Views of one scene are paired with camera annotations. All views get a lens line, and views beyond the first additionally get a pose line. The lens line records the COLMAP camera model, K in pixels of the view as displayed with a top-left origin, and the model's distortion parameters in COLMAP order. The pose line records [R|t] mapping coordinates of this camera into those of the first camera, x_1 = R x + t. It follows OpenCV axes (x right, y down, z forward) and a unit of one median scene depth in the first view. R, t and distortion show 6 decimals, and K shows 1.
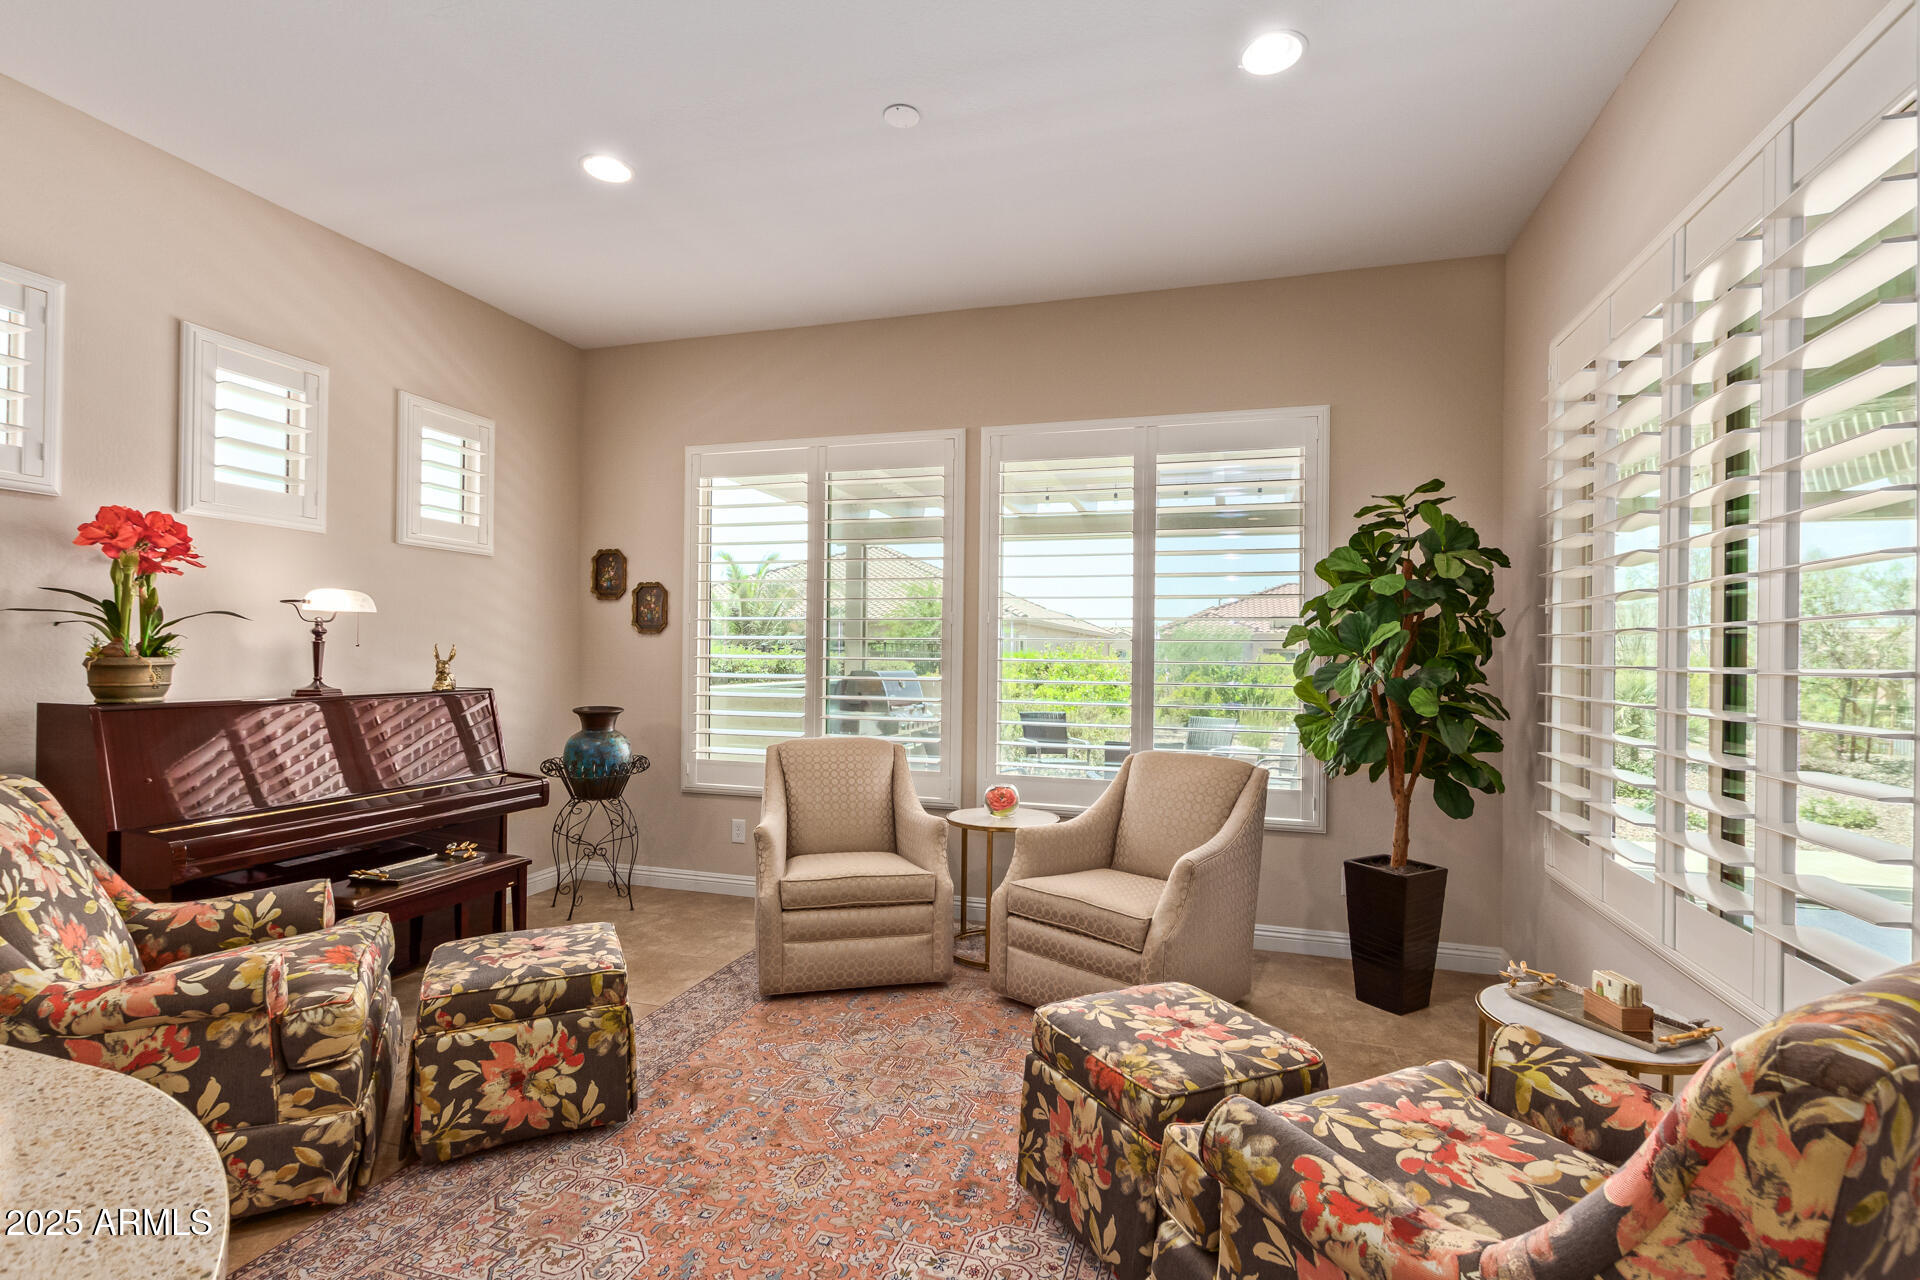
lens RADIAL K [[888.9, 0, 954.2], [0, 888.9, 651.9], [0, 0, 1]] dist [0.011552, -0.005521]
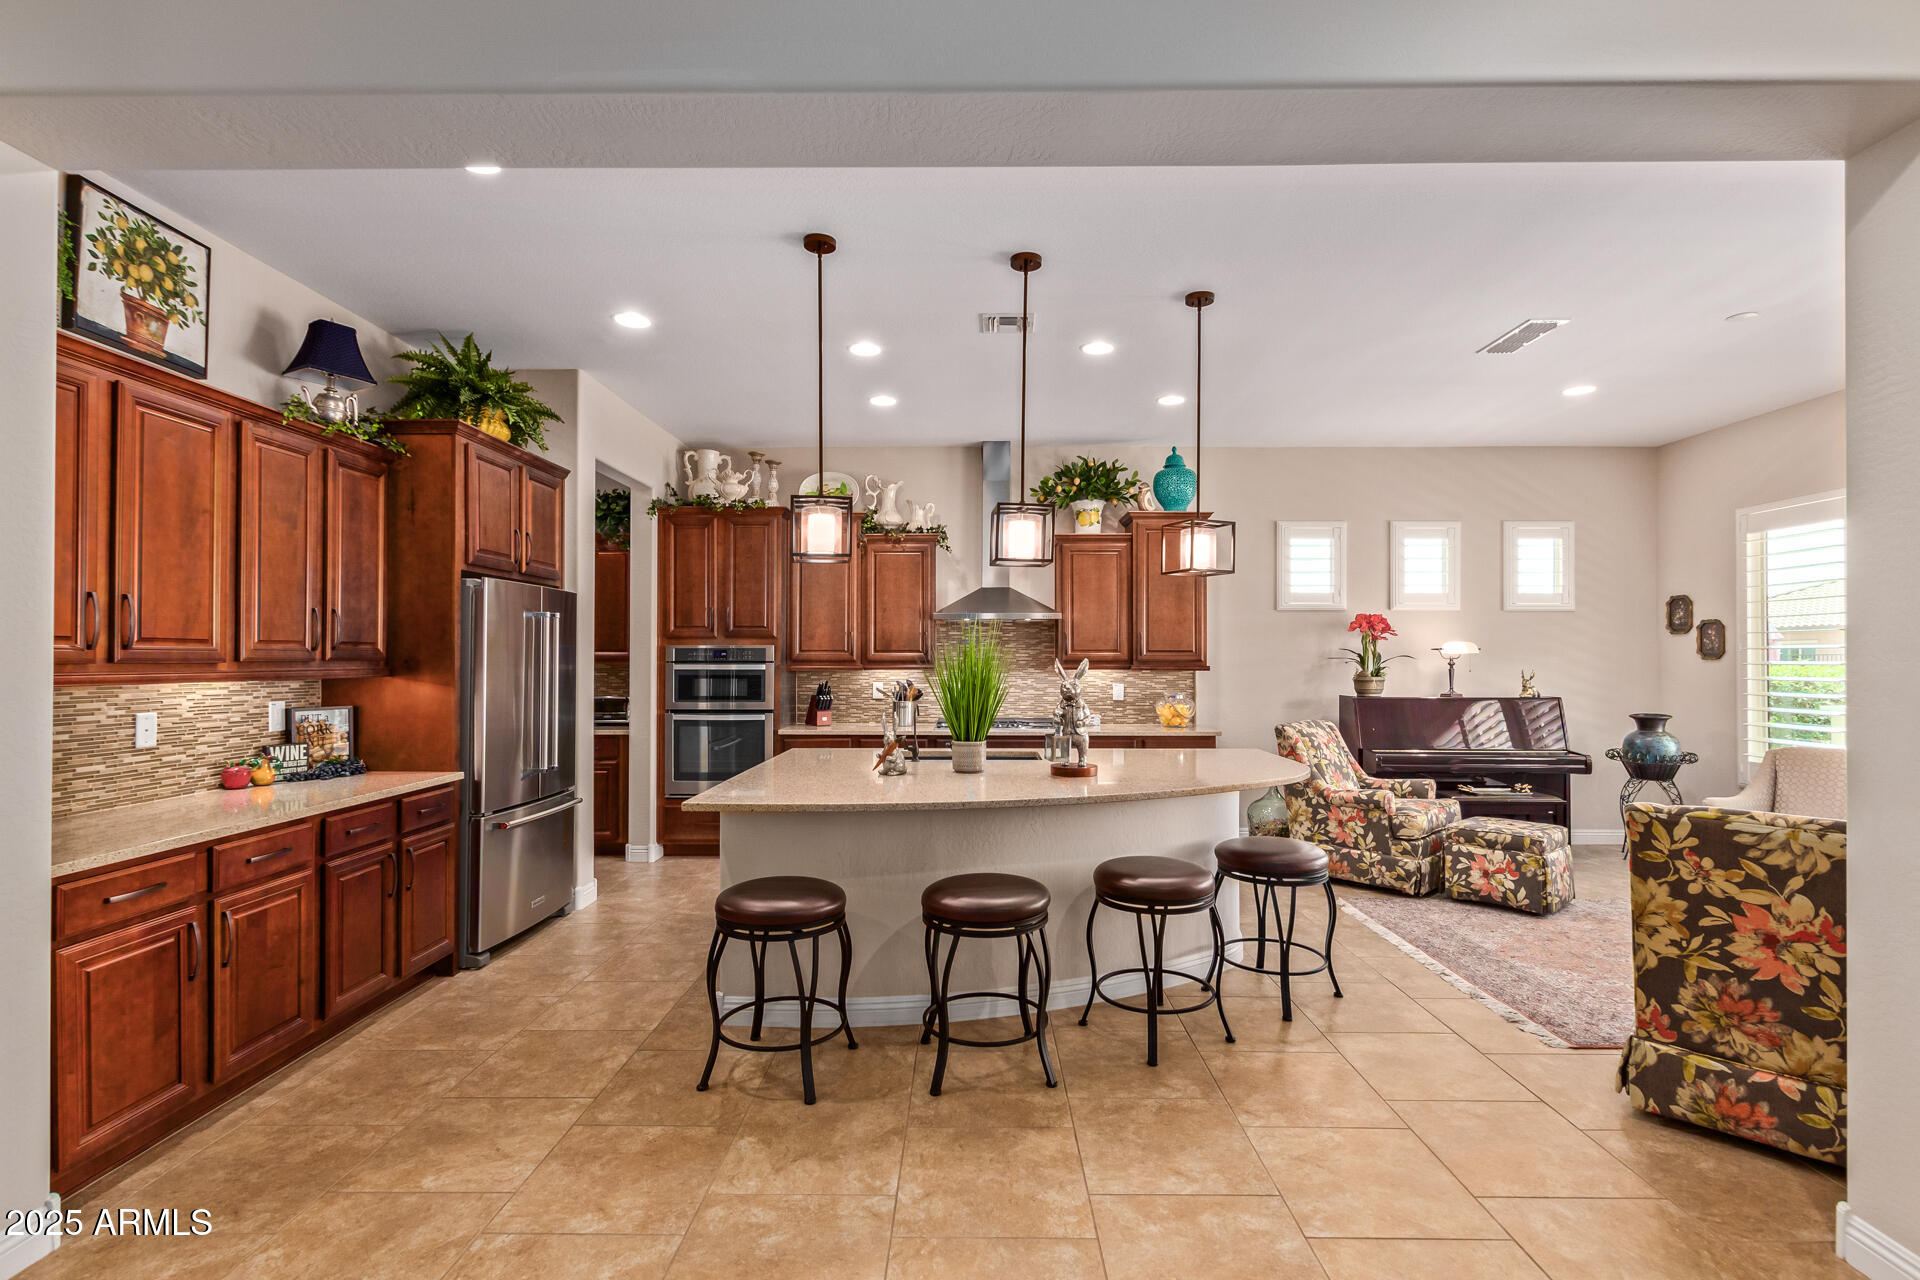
lens RADIAL K [[888.9, 0, 963.5], [0, 888.9, 645.8], [0, 0, 1]] dist [0.011552, -0.005521]
pose [[0.290956, -0.023572, -0.956446, 0.982480], [0.003587, 0.999716, -0.023547, -0.024156], [0.956730, 0.003420, 0.290958, -0.679922]]
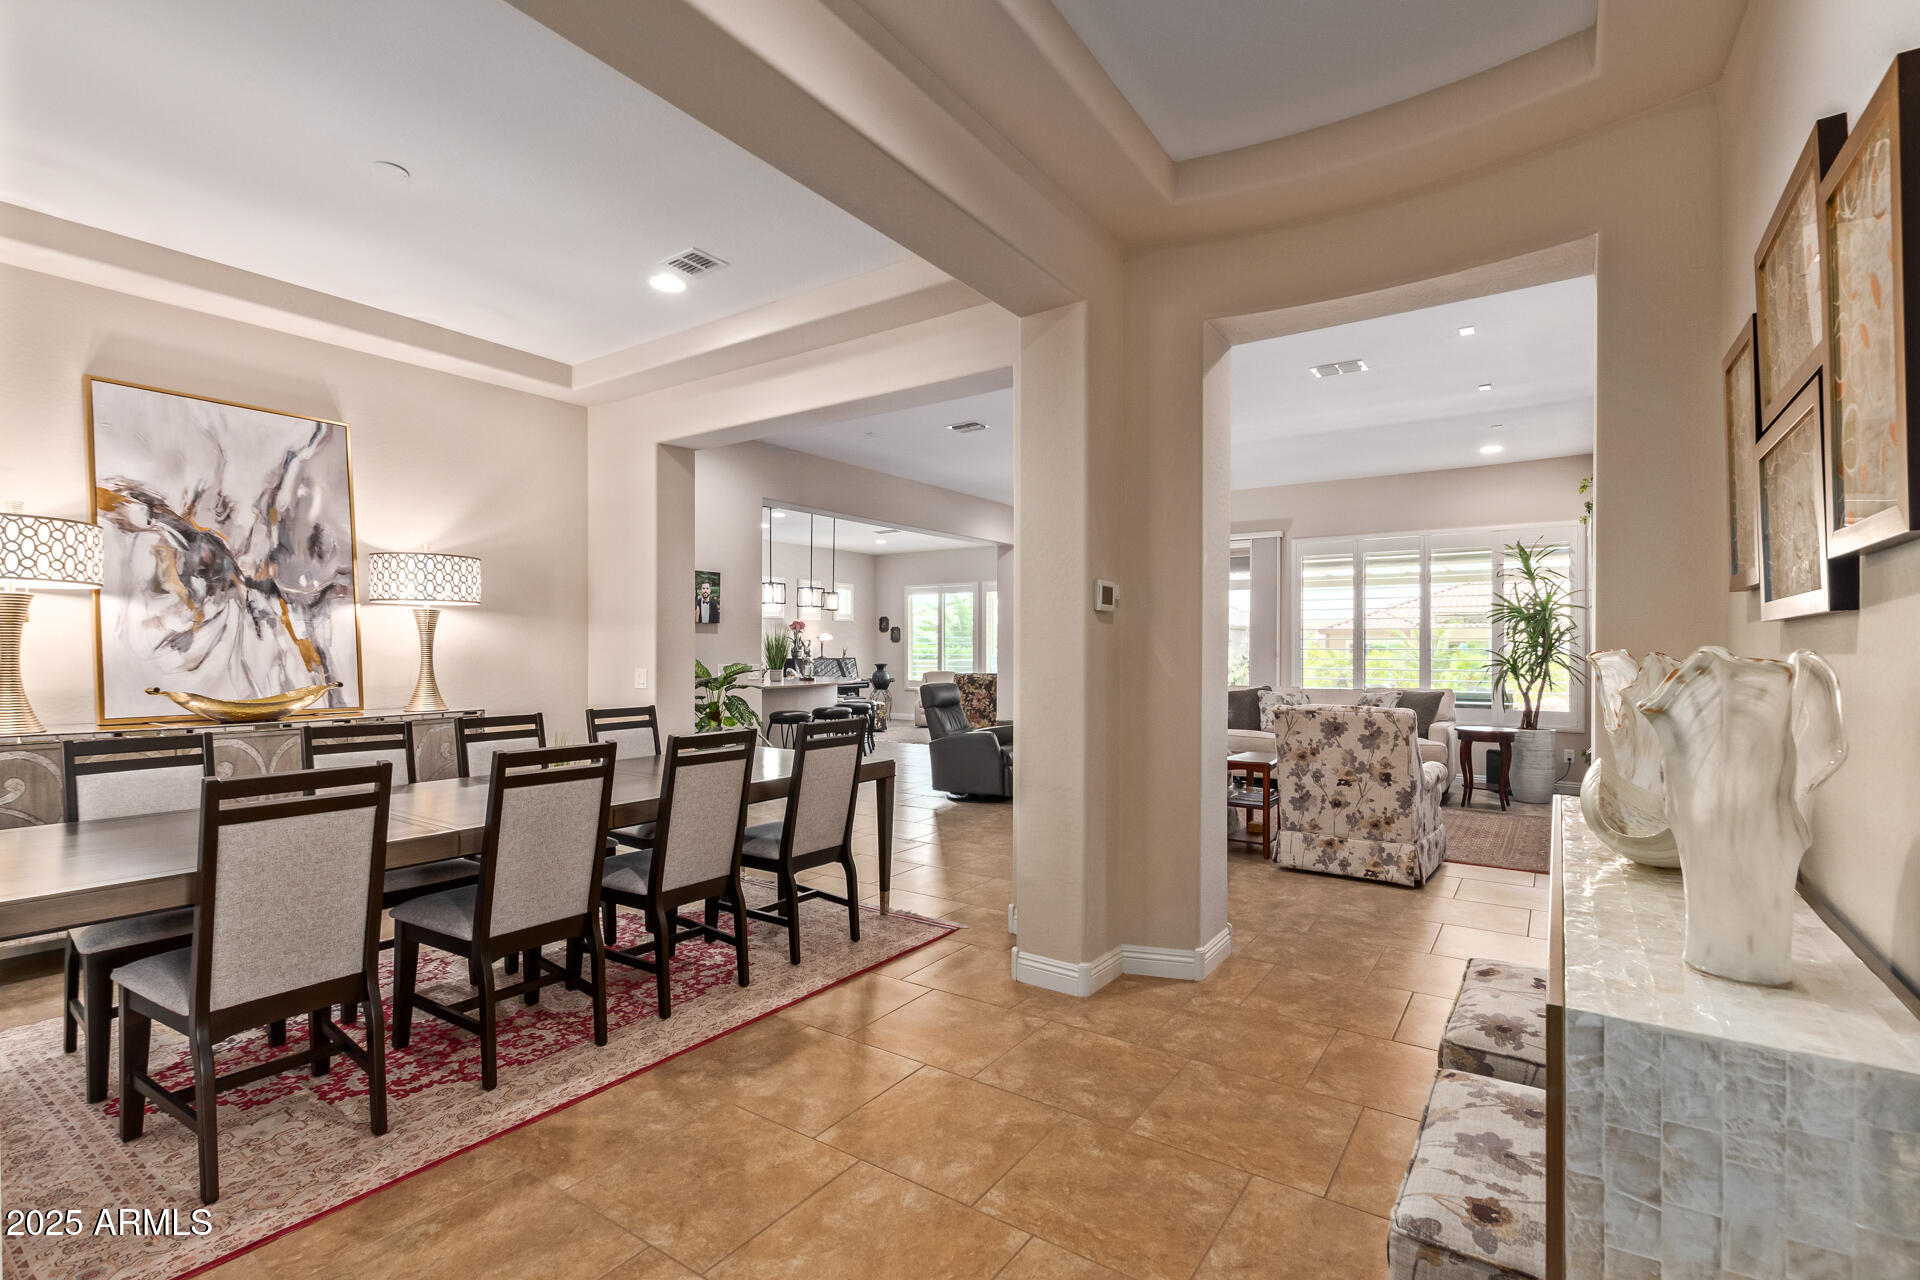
lens RADIAL K [[888.9, 0, 957.7], [0, 888.9, 638.4], [0, 0, 1]] dist [0.011552, -0.005521]
pose [[0.953897, -0.012585, -0.299871, 1.505827], [0.009376, 0.999882, -0.012140, 0.012162], [0.299989, 0.008768, 0.953902, -3.605158]]
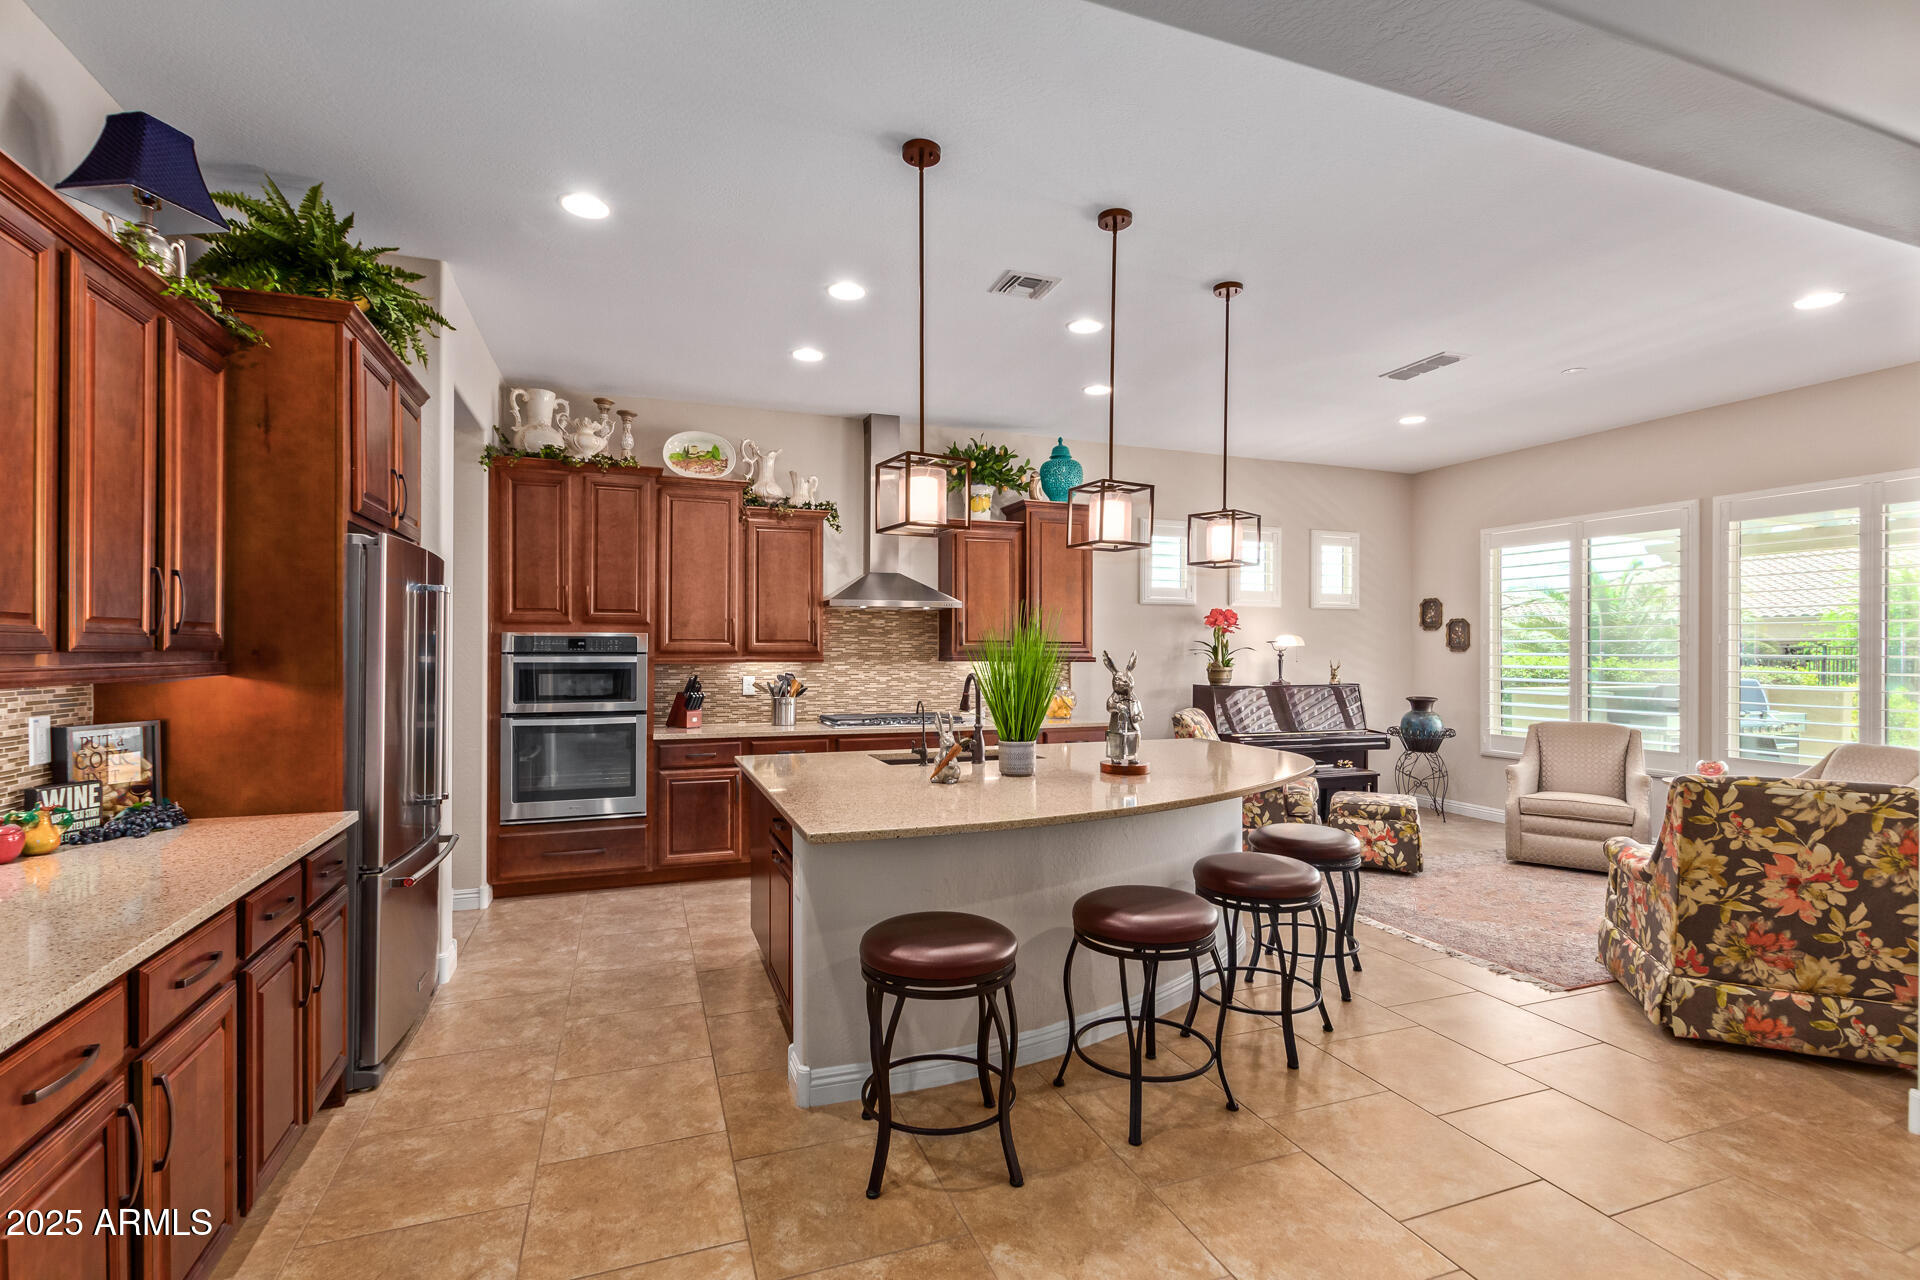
lens RADIAL K [[888.9, 0, 963.7], [0, 888.9, 644.3], [0, 0, 1]] dist [0.011552, -0.005521]
pose [[0.619876, -0.013622, -0.784581, 0.593717], [0.004652, 0.999896, -0.013685, -0.027595], [0.784686, 0.004834, 0.619875, -1.106441]]
